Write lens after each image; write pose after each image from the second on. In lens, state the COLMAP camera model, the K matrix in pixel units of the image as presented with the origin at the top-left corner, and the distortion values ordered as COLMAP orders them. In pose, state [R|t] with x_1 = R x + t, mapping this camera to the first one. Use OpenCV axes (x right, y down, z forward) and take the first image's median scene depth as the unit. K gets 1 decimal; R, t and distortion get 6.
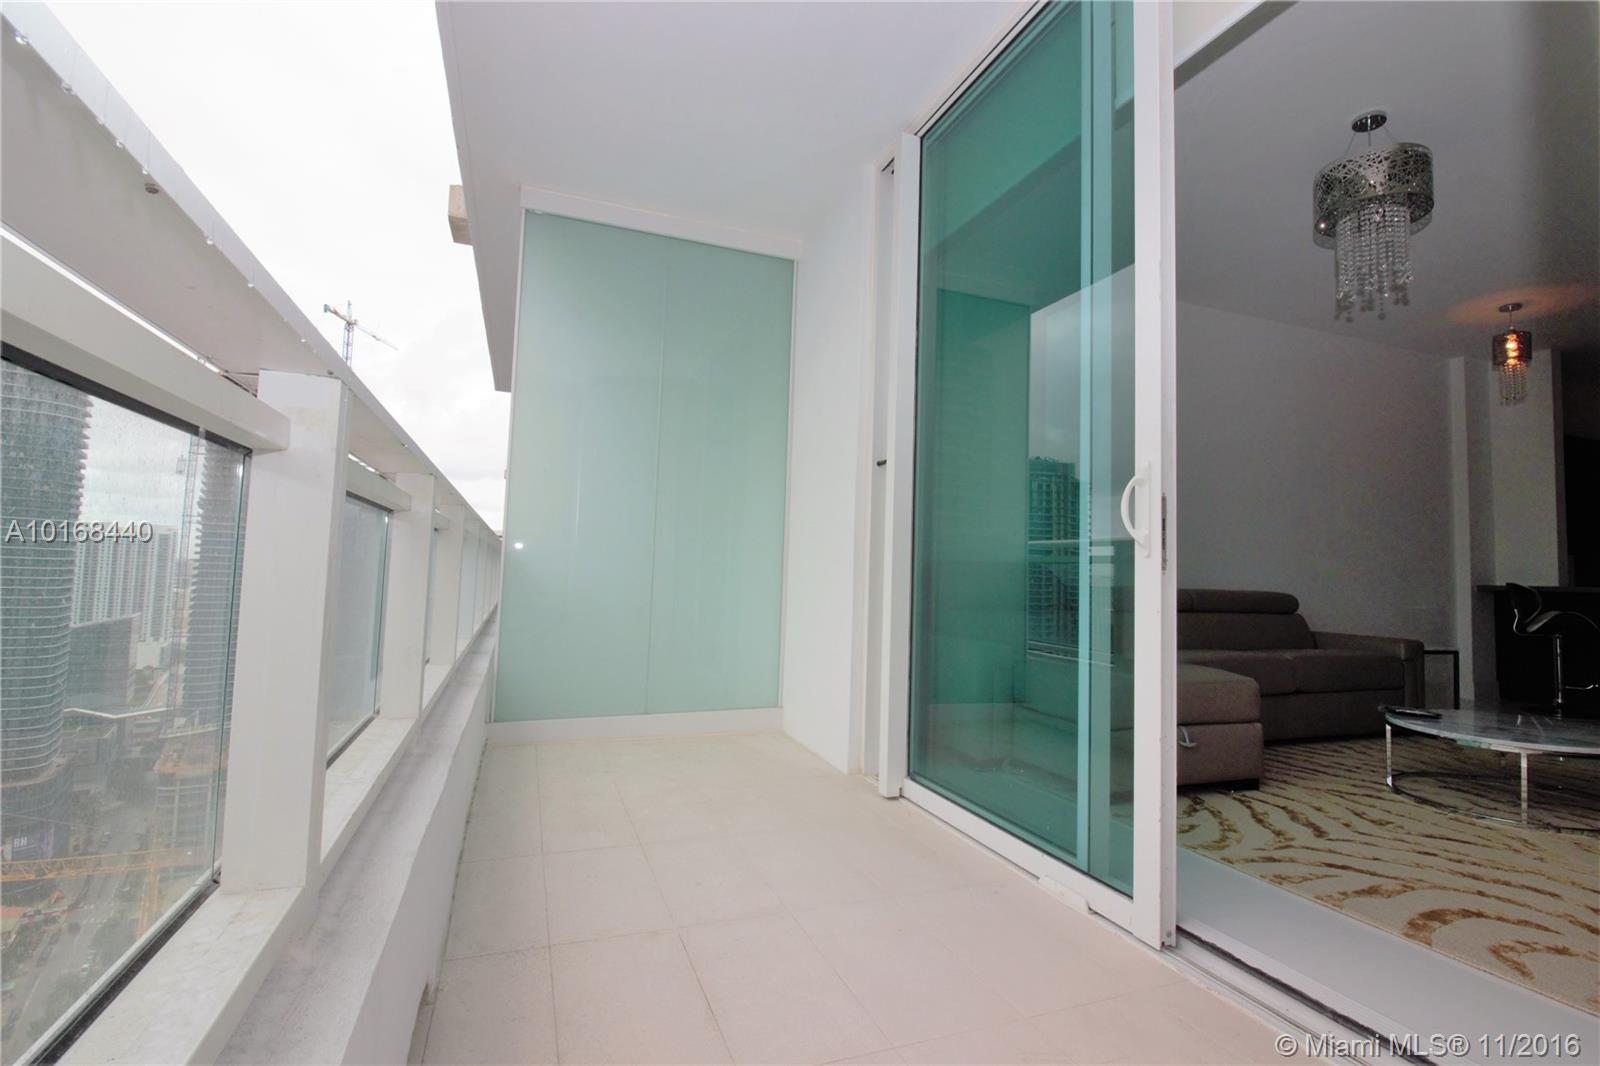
lens RADIAL K [[753.4, 0, 804.7], [0, 753.4, 524.9], [0, 0, 1]] dist [0.000059, -0.013192]
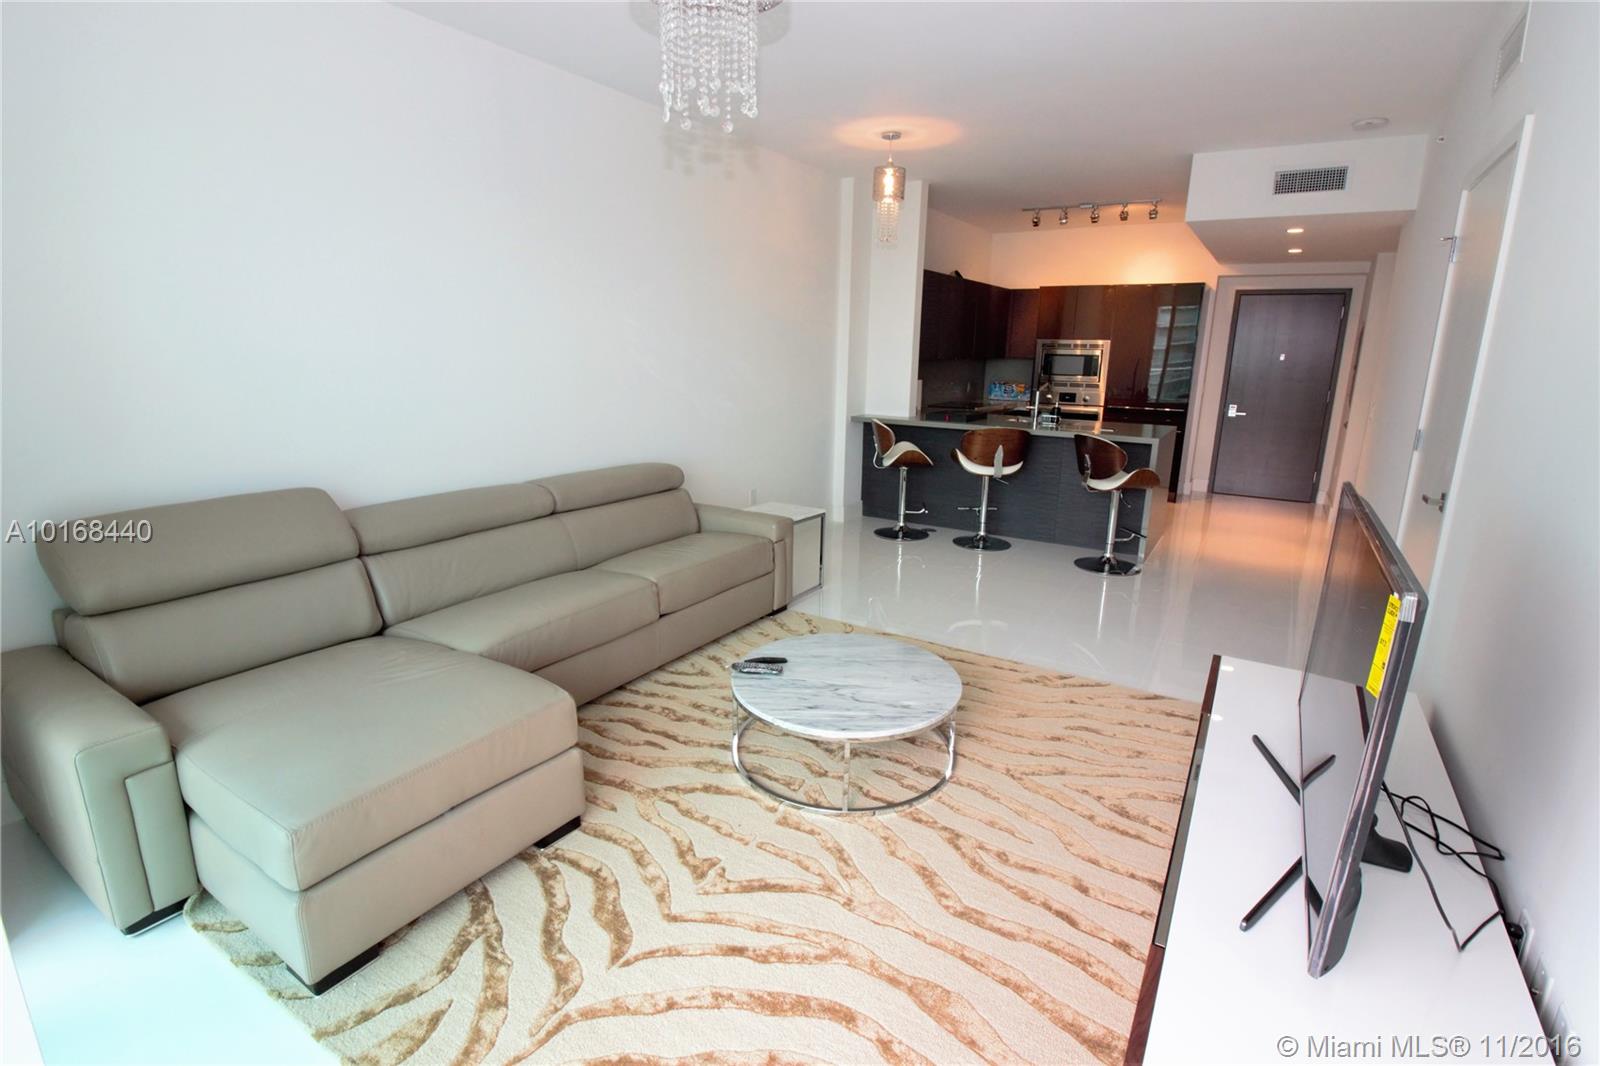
lens RADIAL K [[753.4, 0, 804.7], [0, 753.4, 524.9], [0, 0, 1]] dist [0.000059, -0.013192]
pose [[0.799328, -0.156213, 0.580235, 0.280687], [-0.036294, 0.951303, 0.306112, -0.128939], [-0.599798, -0.265743, 0.754733, 0.265095]]
